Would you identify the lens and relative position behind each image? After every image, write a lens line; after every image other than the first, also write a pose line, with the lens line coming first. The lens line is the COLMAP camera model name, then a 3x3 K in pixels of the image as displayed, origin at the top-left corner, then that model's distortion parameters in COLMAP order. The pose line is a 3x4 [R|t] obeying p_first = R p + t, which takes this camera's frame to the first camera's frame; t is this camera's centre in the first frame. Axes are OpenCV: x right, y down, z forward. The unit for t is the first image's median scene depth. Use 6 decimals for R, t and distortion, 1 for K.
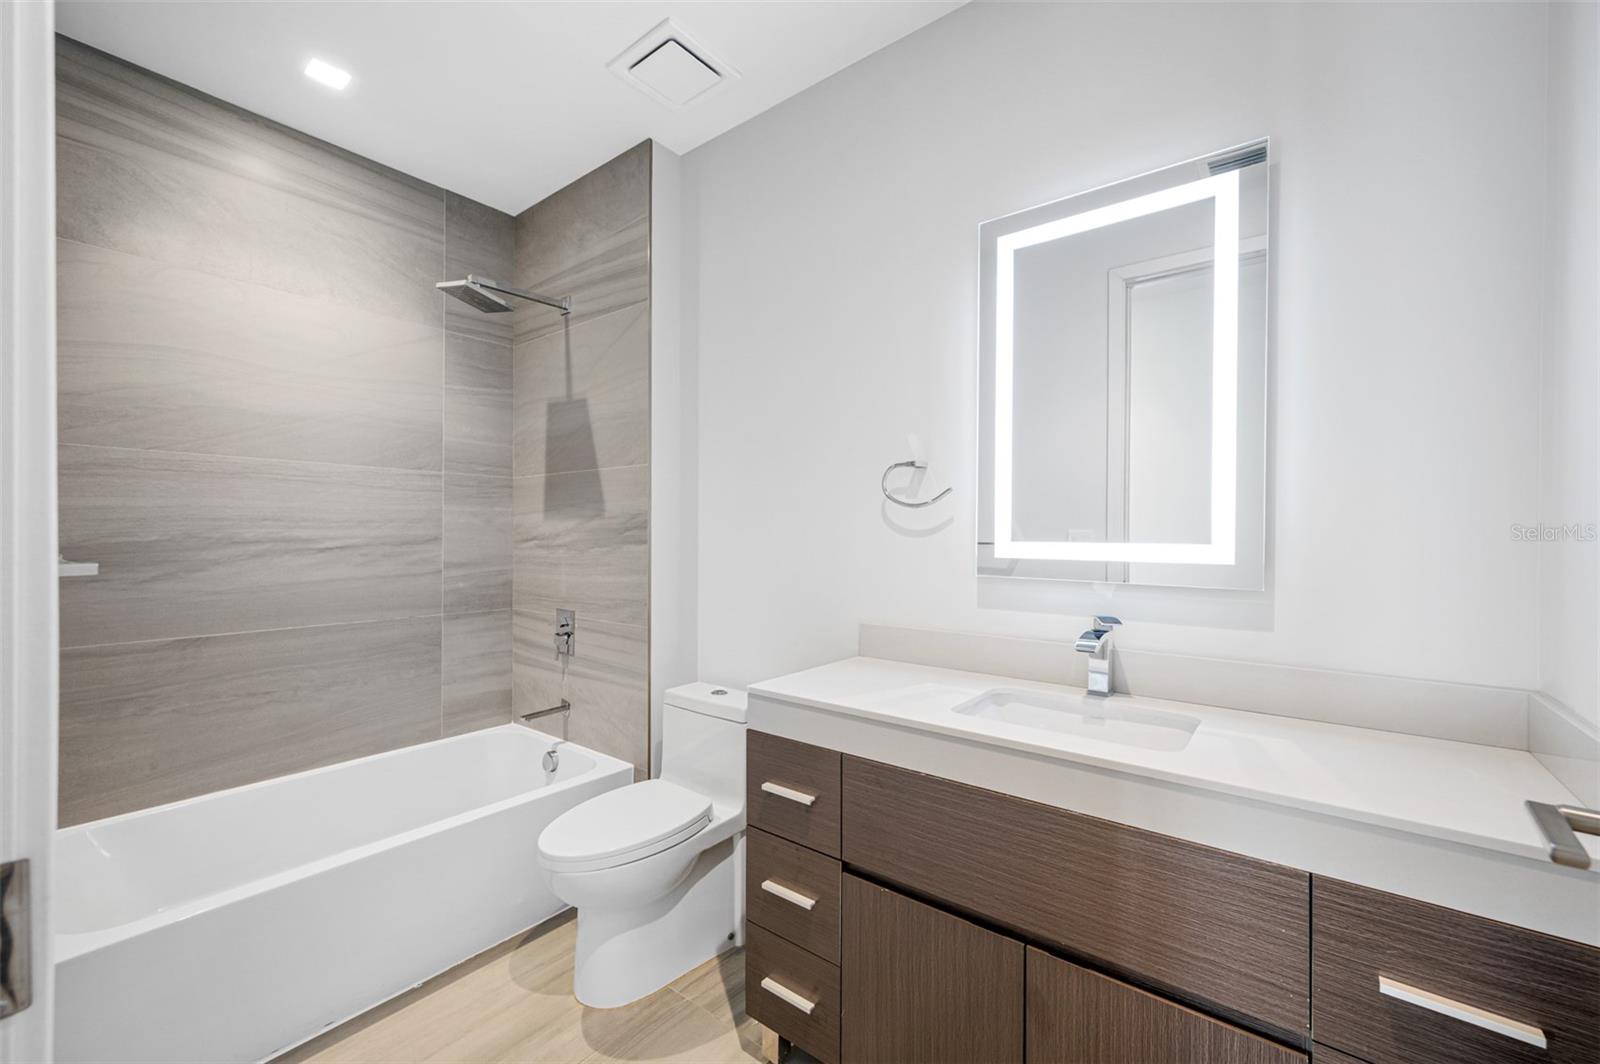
lens RADIAL K [[647.3, 0, 803.3], [0, 647.3, 535.3], [0, 0, 1]] dist [0.001787, -0.000005]
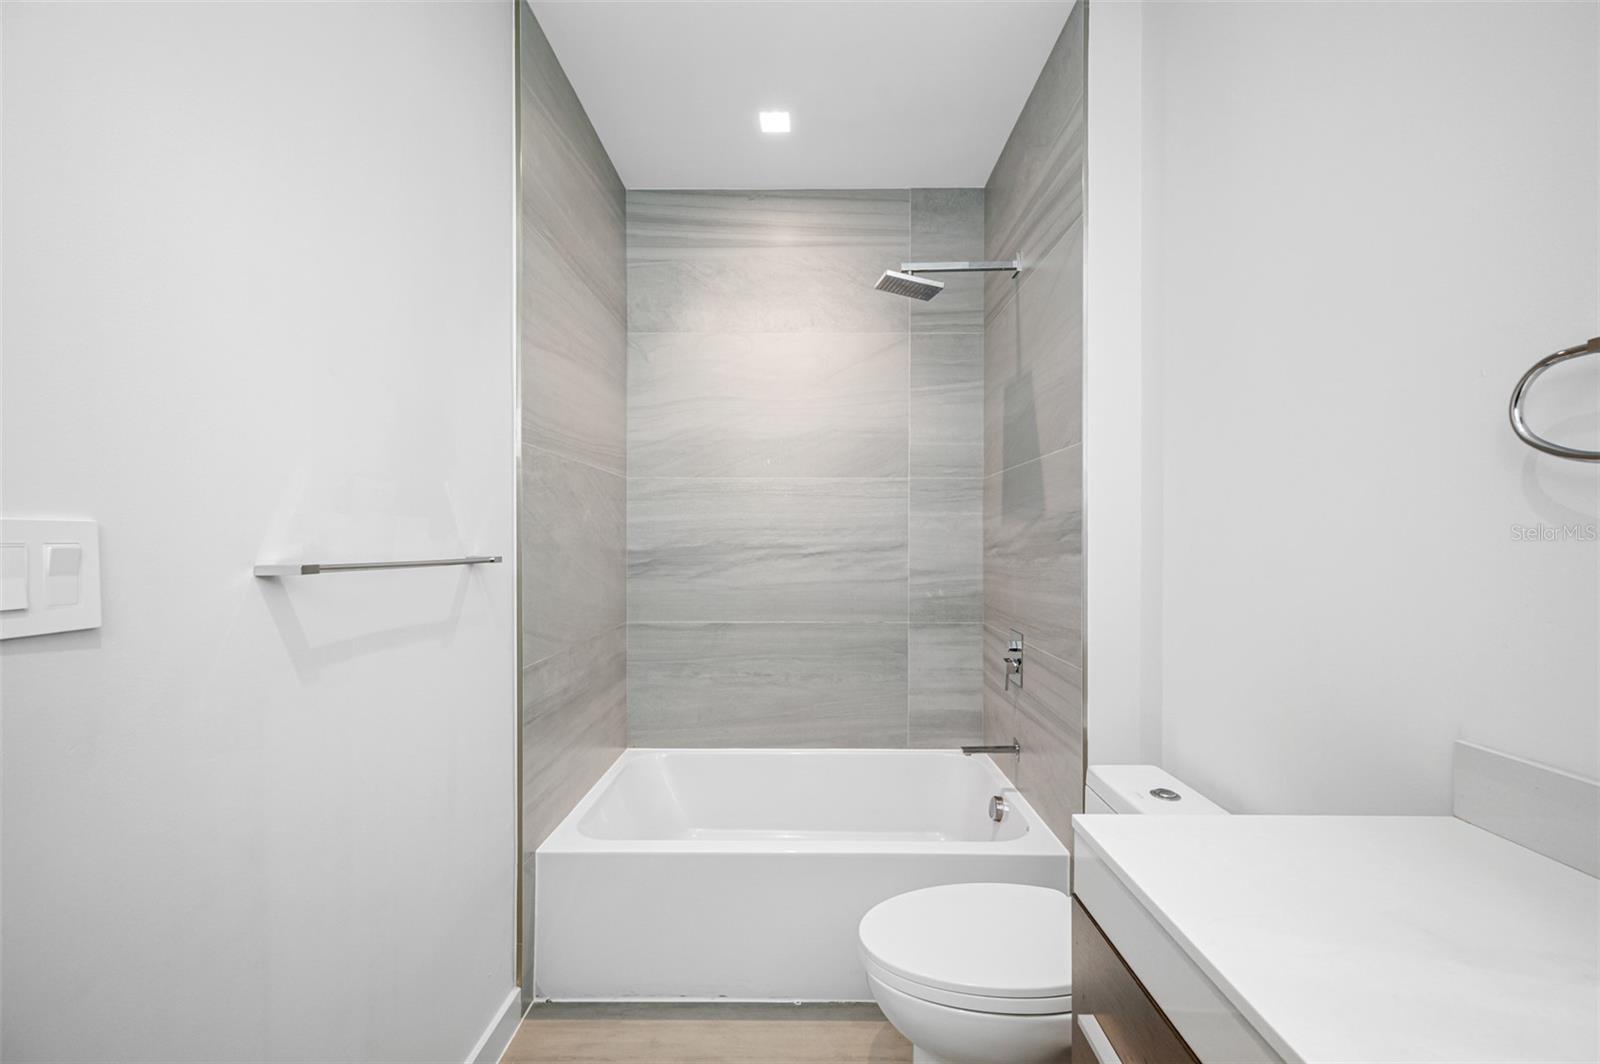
lens RADIAL K [[642.5, 0, 802.3], [0, 642.5, 543.4], [0, 0, 1]] dist [0.004100, 0.000273]
pose [[0.607810, 0.000482, -0.794082, 0.127637], [0.001138, 0.999998, 0.001478, 0.000479], [0.794082, -0.001803, 0.607809, 0.296232]]
